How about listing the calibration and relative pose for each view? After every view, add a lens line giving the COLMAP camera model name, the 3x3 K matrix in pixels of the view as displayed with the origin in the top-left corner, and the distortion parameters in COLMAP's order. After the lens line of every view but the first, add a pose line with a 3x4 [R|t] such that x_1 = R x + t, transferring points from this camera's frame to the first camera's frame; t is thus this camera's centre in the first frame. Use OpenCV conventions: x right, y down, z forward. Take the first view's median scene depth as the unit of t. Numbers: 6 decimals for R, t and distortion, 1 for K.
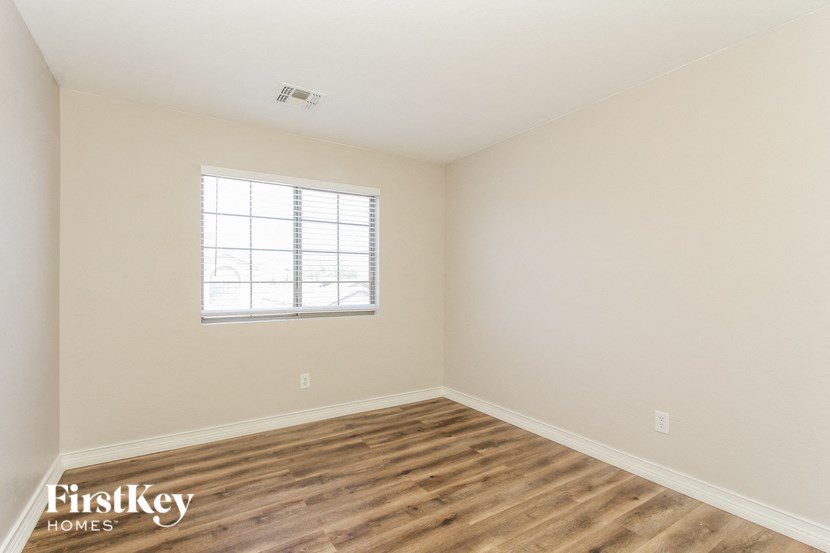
lens RADIAL K [[397.5, 0, 412.3], [0, 397.5, 273.6], [0, 0, 1]] dist [0.000446, -0.001031]
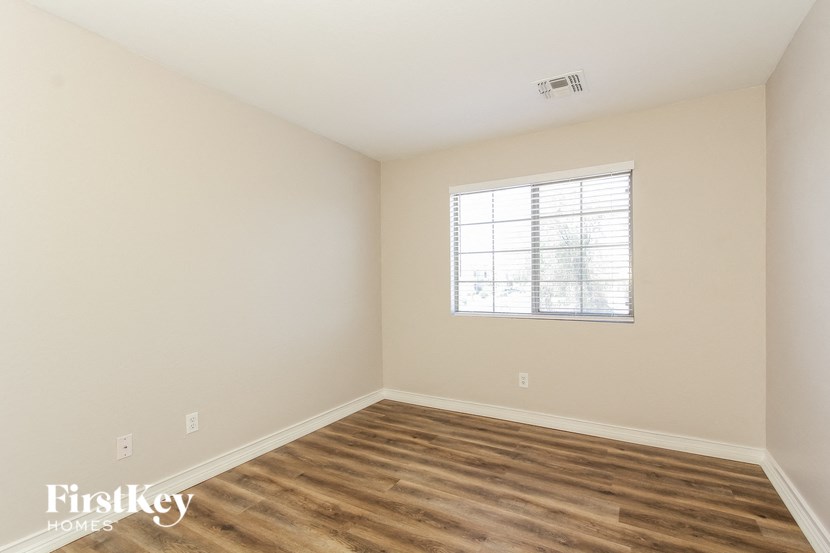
lens RADIAL K [[397.5, 0, 418.8], [0, 397.5, 280.6], [0, 0, 1]] dist [0.000446, -0.001031]
pose [[0.455621, -0.003648, -0.890166, 0.528780], [0.023838, 0.999683, 0.008104, 0.005028], [0.889855, -0.024912, 0.455563, 0.340093]]
